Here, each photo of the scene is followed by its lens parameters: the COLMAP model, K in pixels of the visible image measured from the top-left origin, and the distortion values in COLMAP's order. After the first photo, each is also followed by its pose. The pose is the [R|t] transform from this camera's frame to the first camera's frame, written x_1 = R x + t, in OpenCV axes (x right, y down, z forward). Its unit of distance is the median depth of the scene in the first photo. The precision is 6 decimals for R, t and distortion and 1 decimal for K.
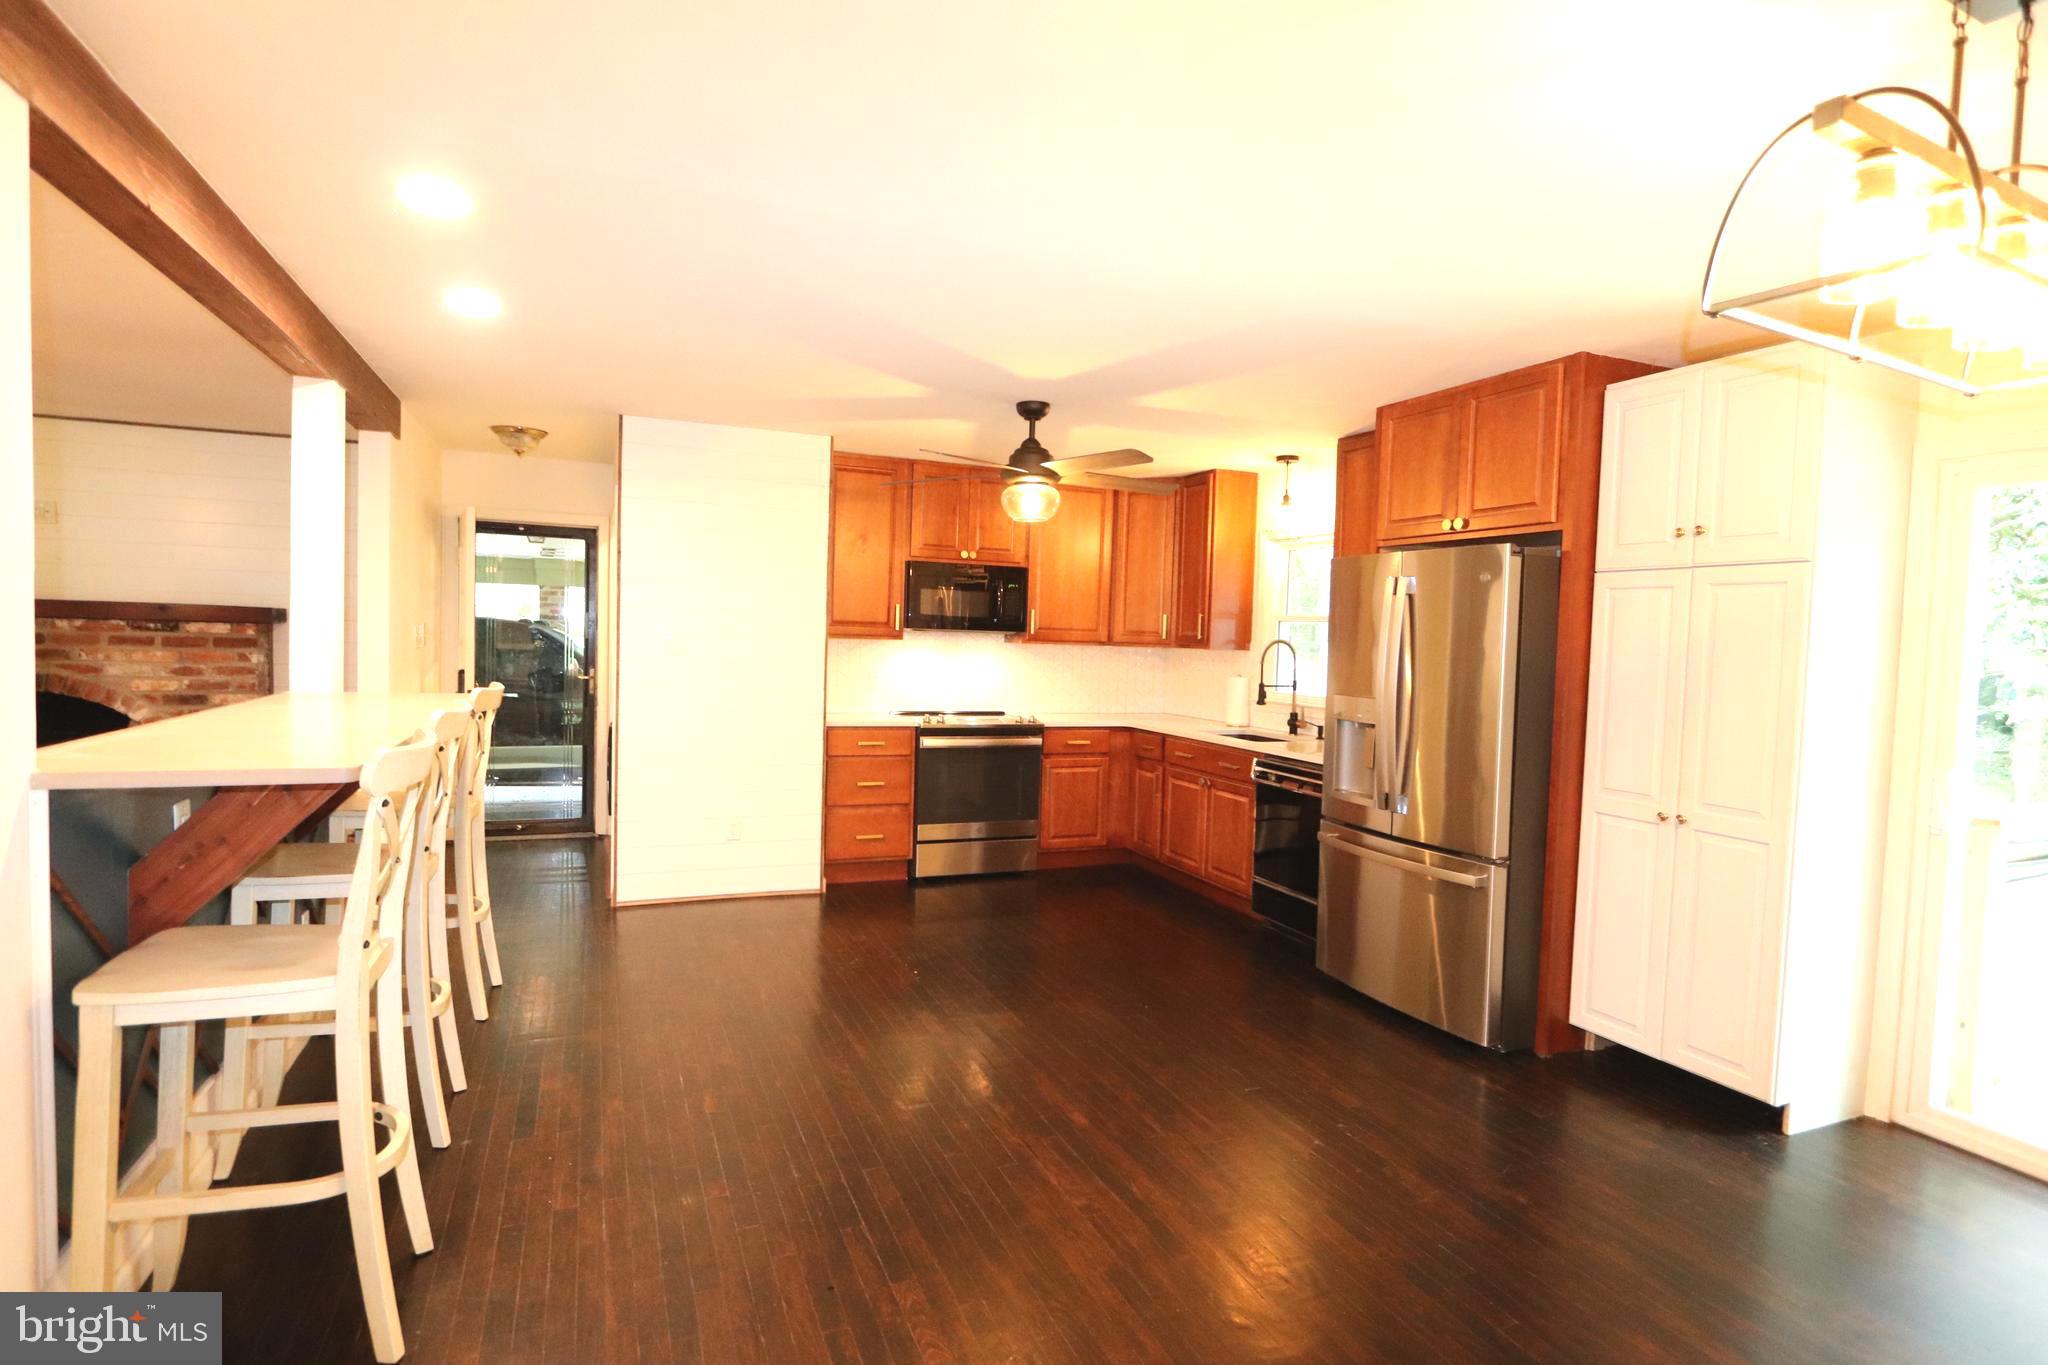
lens RADIAL K [[1010.4, 0, 1036.1], [0, 1010.4, 683.2], [0, 0, 1]] dist [-0.020989, 0.000561]
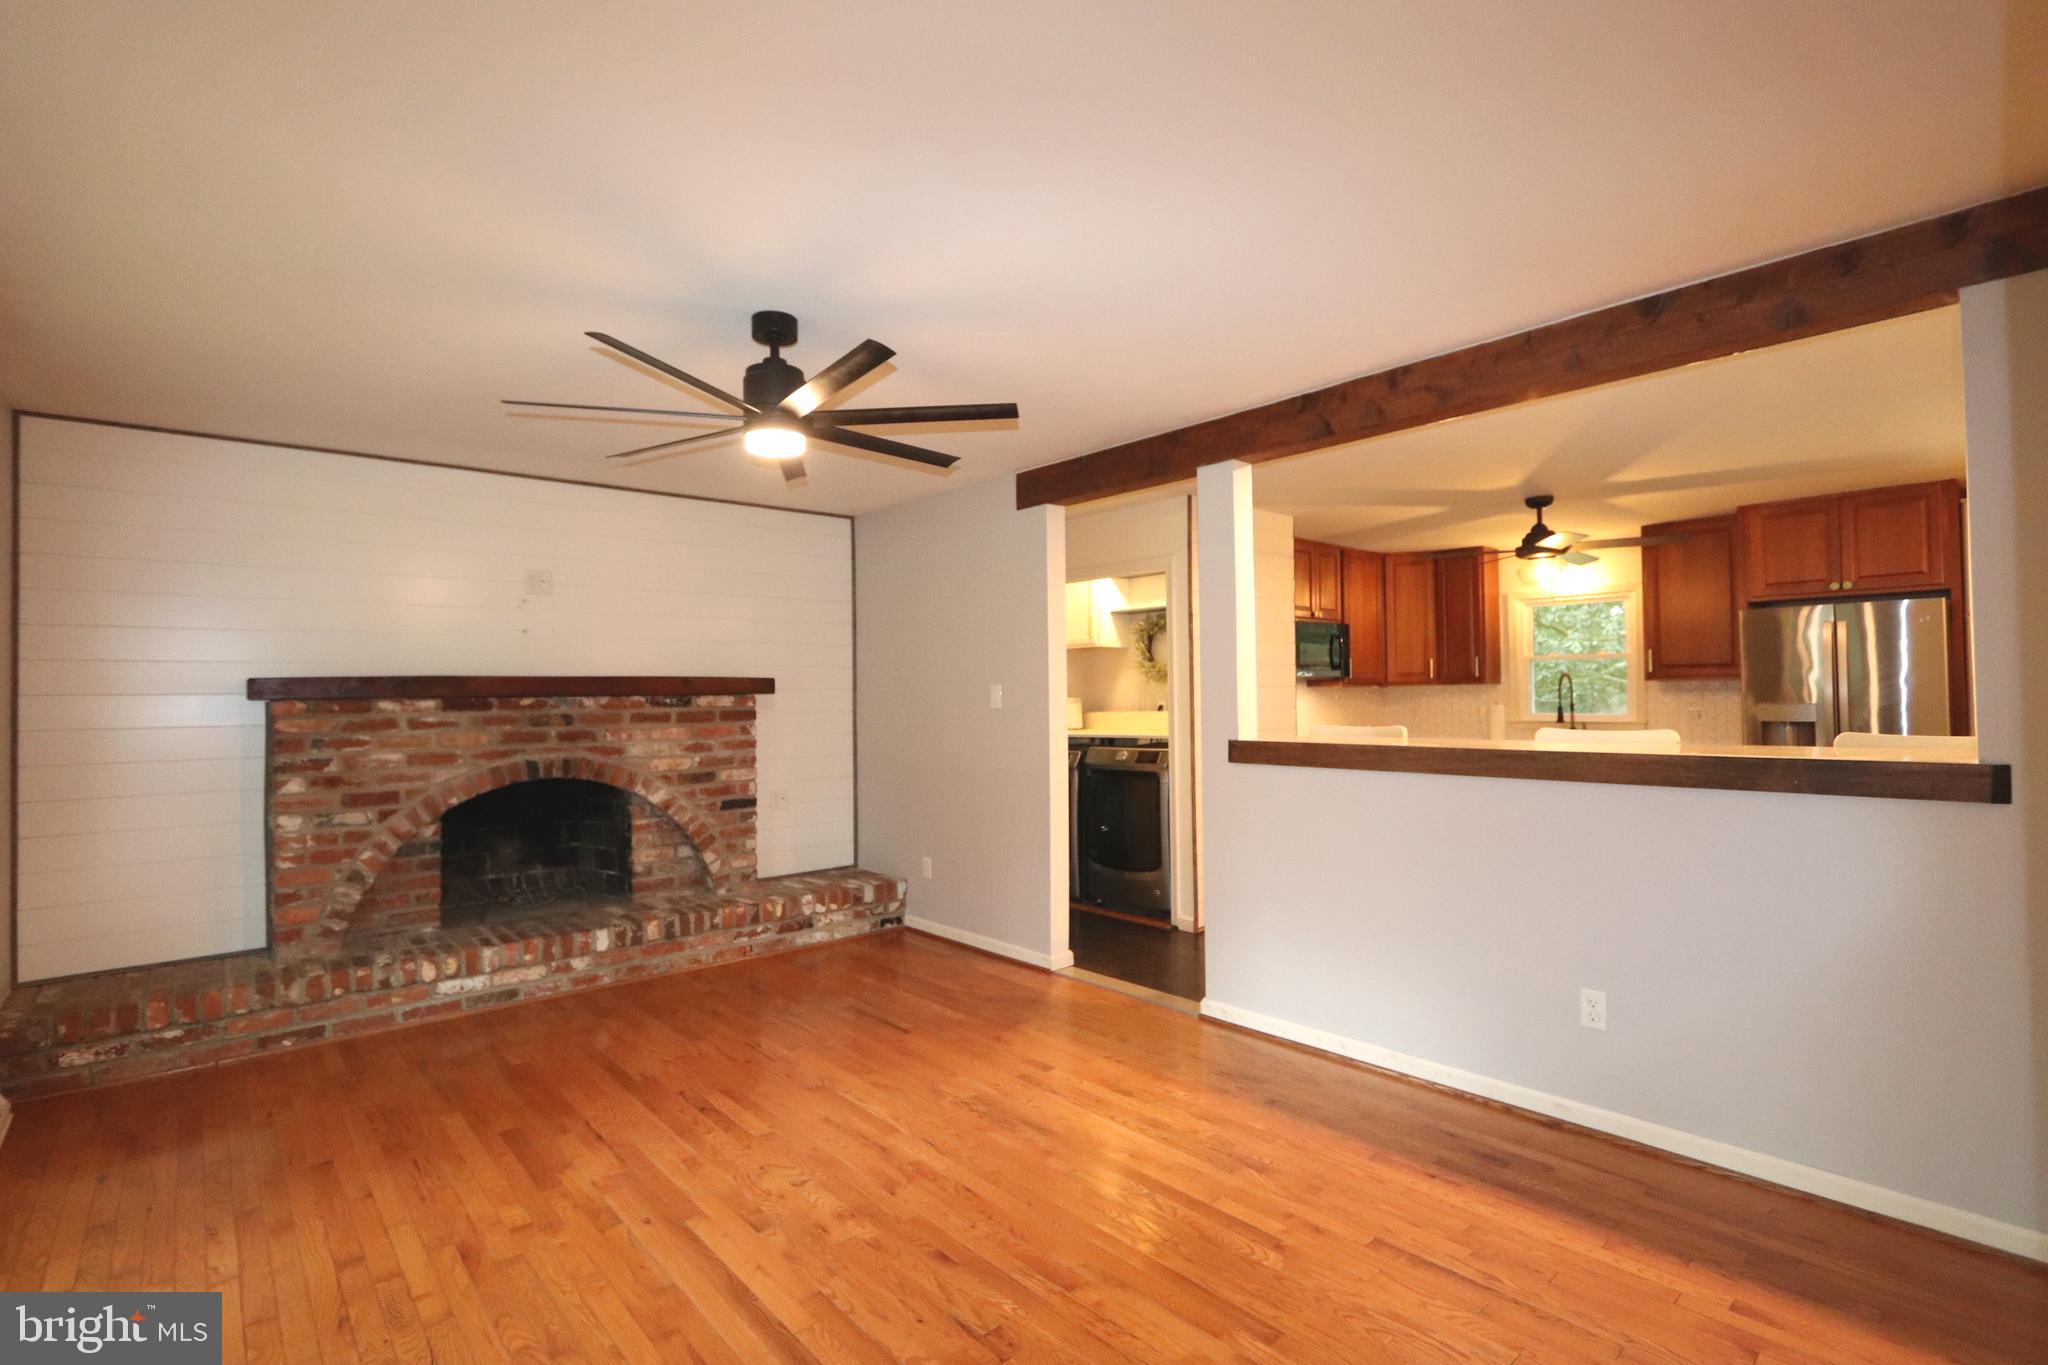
lens RADIAL K [[949.2, 0, 1025.4], [0, 949.2, 673.8], [0, 0, 1]] dist [-0.016472, 0.001047]
pose [[0.948155, -0.037203, 0.315622, -0.825988], [0.058112, 0.996676, -0.057093, -0.012300], [-0.312449, 0.072475, 0.947166, 0.042519]]
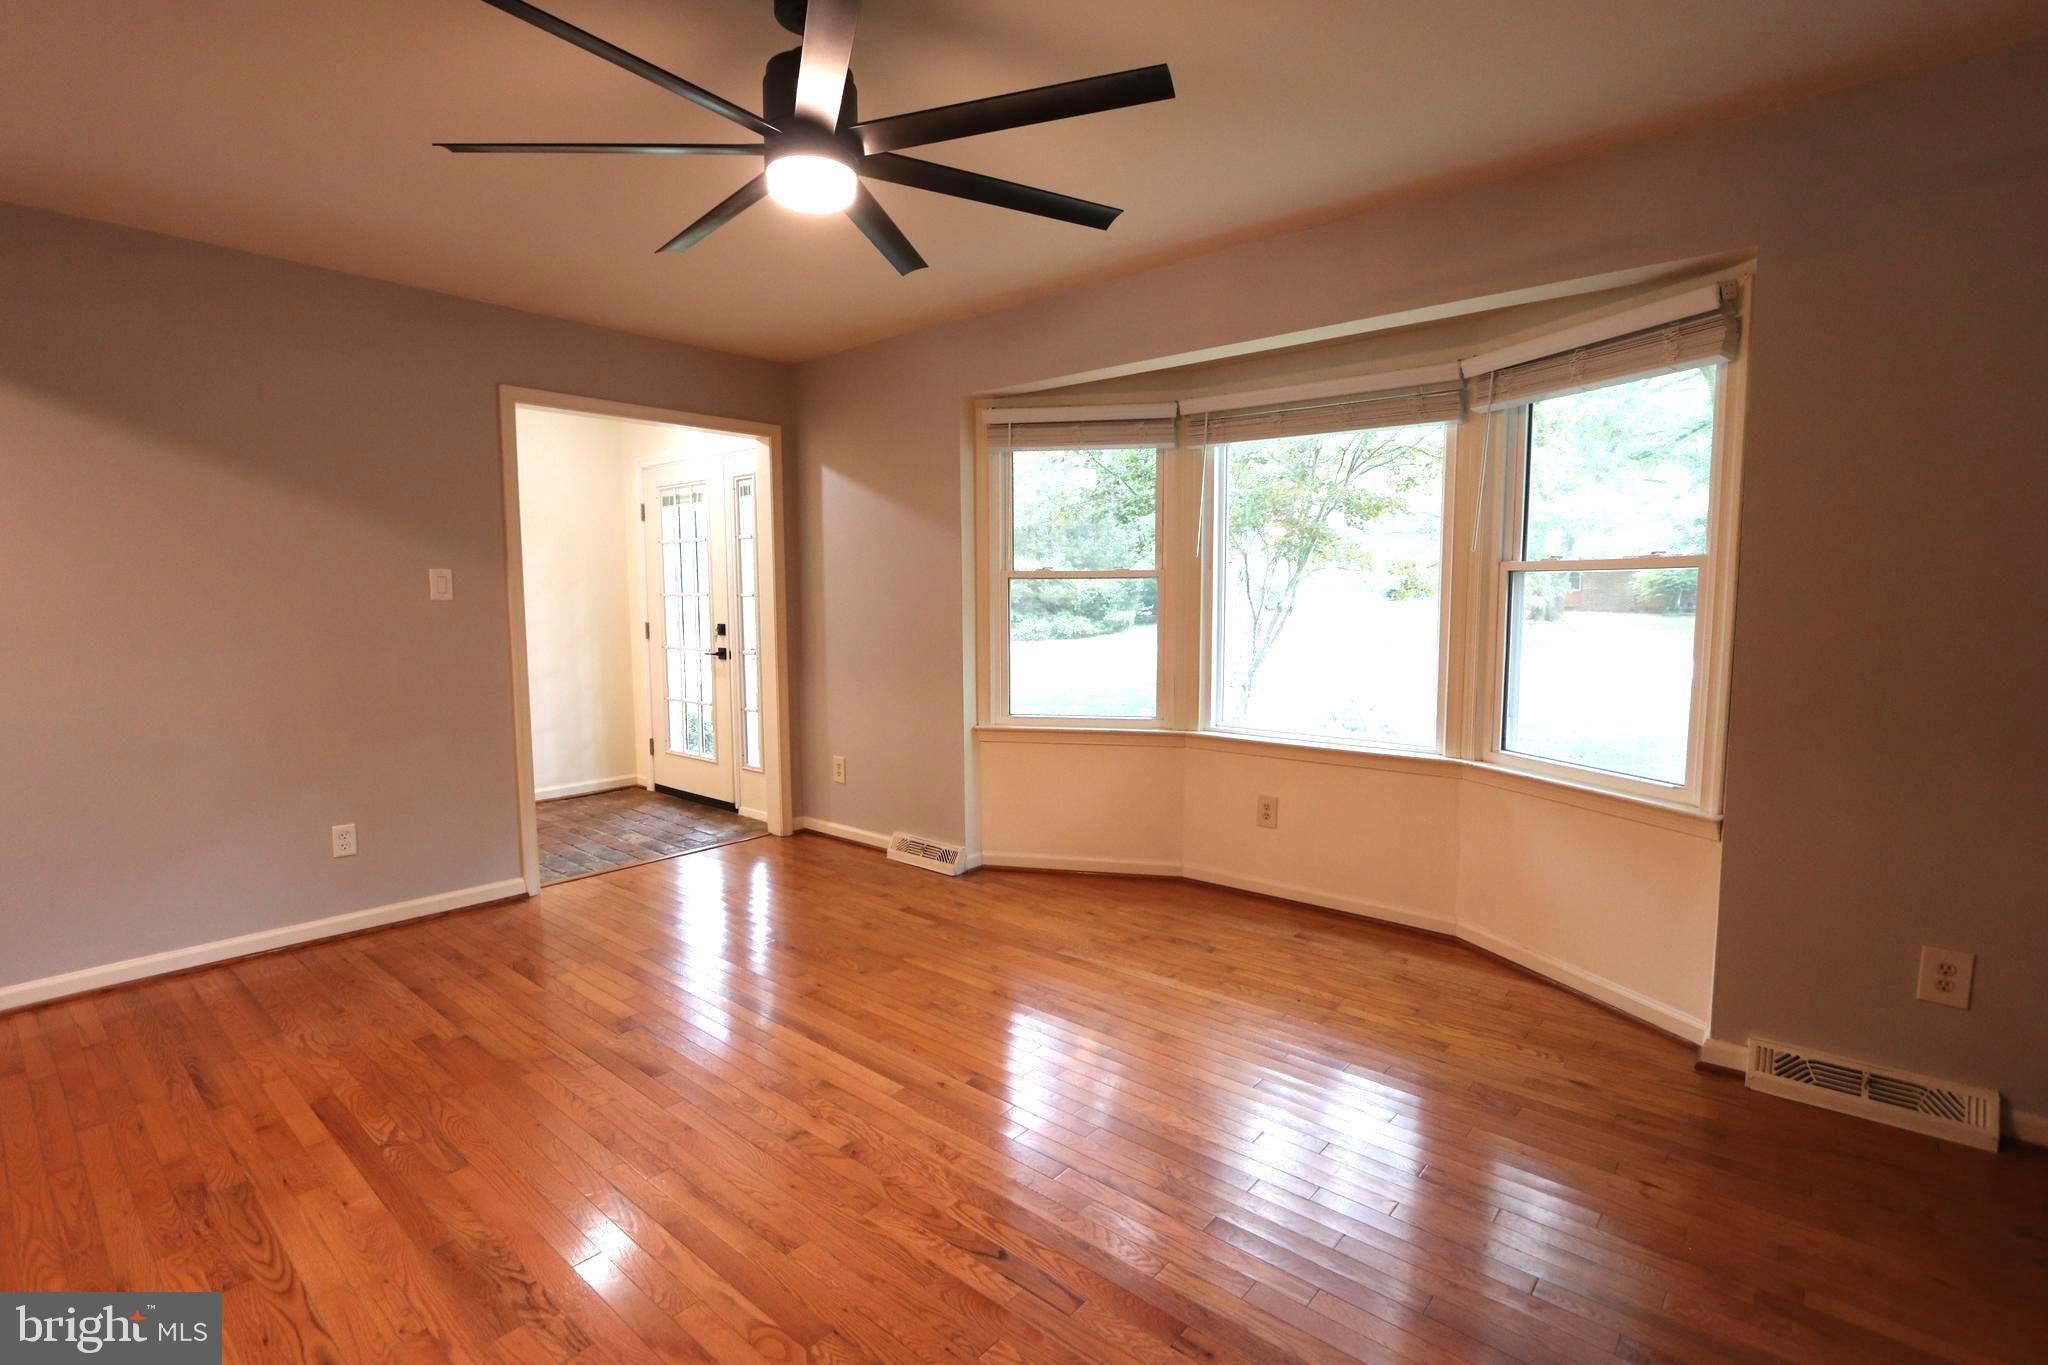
lens RADIAL K [[949.2, 0, 1024.9], [0, 949.2, 692.5], [0, 0, 1]] dist [-0.016472, 0.001047]
pose [[-0.897395, 0.018763, -0.440828, -0.709357], [-0.045129, 0.989952, 0.134006, -0.038731], [0.438914, 0.140150, -0.887532, 0.888167]]
